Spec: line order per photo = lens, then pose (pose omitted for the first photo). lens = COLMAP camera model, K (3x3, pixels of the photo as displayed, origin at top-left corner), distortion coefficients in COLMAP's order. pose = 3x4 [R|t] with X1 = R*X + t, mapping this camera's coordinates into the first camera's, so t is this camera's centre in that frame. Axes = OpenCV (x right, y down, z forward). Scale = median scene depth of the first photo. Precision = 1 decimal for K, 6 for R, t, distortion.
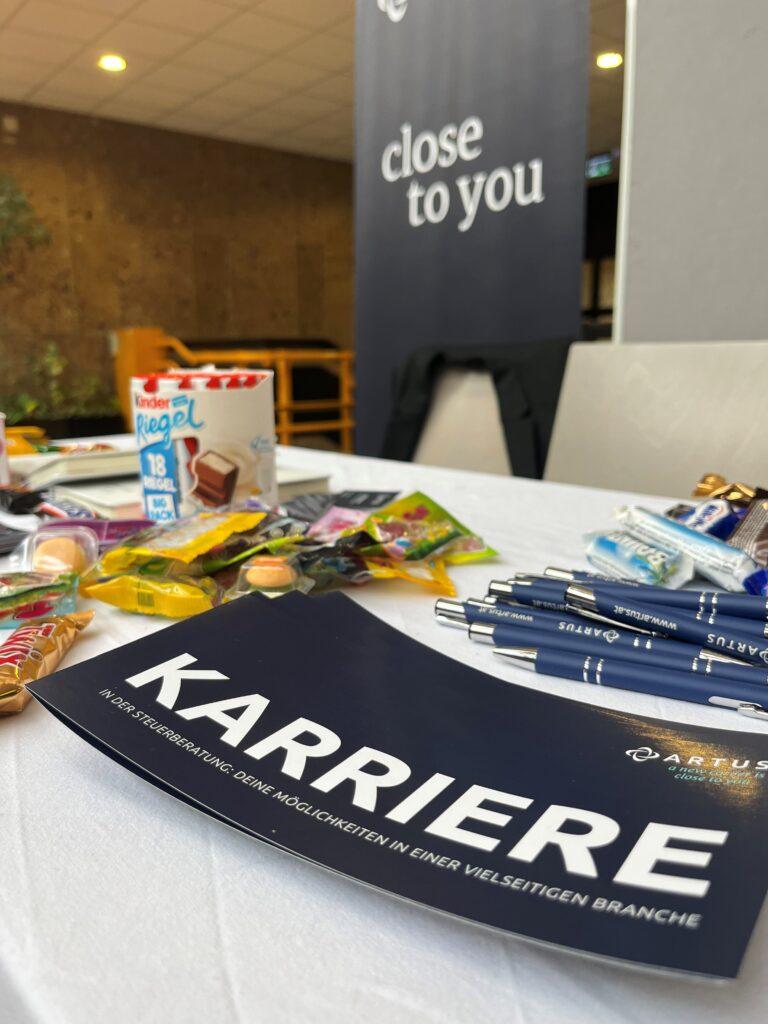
lens RADIAL K [[785.0, 0, 384.0], [0, 785.0, 512.0], [0, 0, 1]] dist [0.069763, -0.091022]
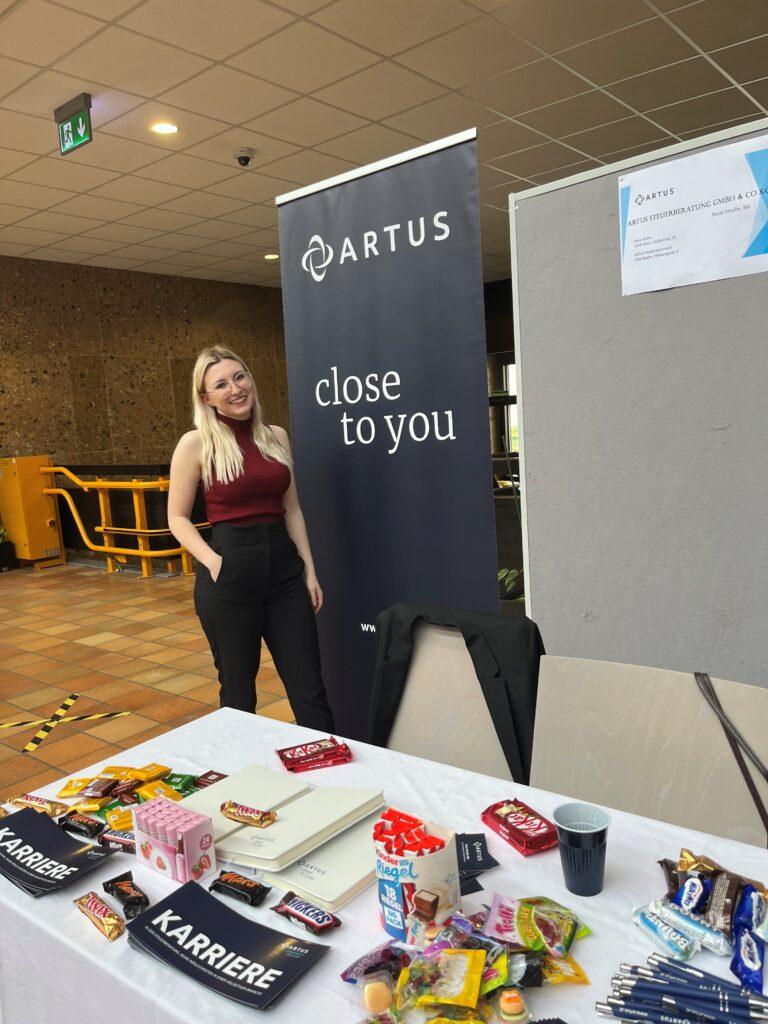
lens RADIAL K [[785.0, 0, 384.0], [0, 785.0, 512.0], [0, 0, 1]] dist [0.069763, -0.091022]
pose [[0.978421, -0.077936, 0.191361, -0.157083], [0.086279, 0.995633, -0.035649, -0.232619], [-0.187747, 0.051390, 0.980872, -0.200129]]
